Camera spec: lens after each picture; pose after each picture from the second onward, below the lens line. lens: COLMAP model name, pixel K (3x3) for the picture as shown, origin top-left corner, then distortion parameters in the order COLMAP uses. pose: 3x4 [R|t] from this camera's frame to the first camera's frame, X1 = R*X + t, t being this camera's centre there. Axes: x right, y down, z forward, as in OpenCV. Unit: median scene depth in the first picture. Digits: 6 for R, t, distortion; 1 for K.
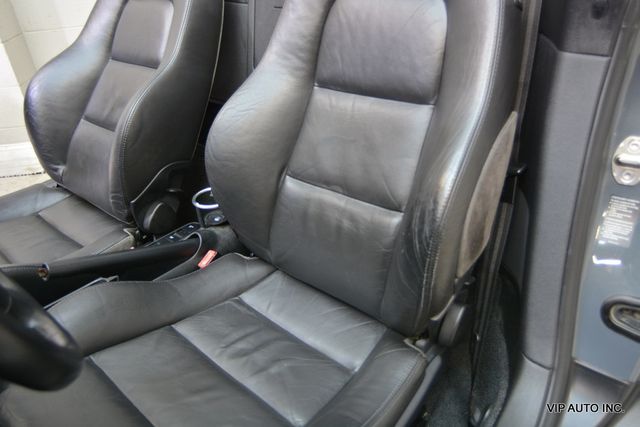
lens RADIAL K [[495.5, 0, 308.6], [0, 495.5, 198.7], [0, 0, 1]] dist [-0.007437, 0.009232]
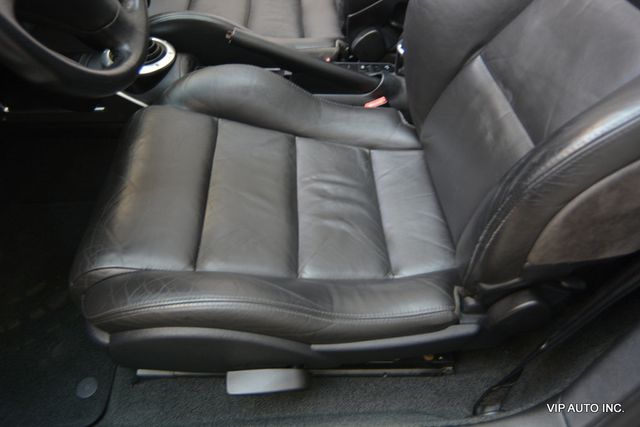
lens RADIAL K [[495.5, 0, 308.6], [0, 495.5, 198.7], [0, 0, 1]] dist [-0.007437, 0.009232]
pose [[0.694413, 0.568088, -0.441663, 0.278079], [-0.414564, 0.817526, 0.399735, -0.068144], [0.588155, -0.094484, 0.803210, 0.156029]]
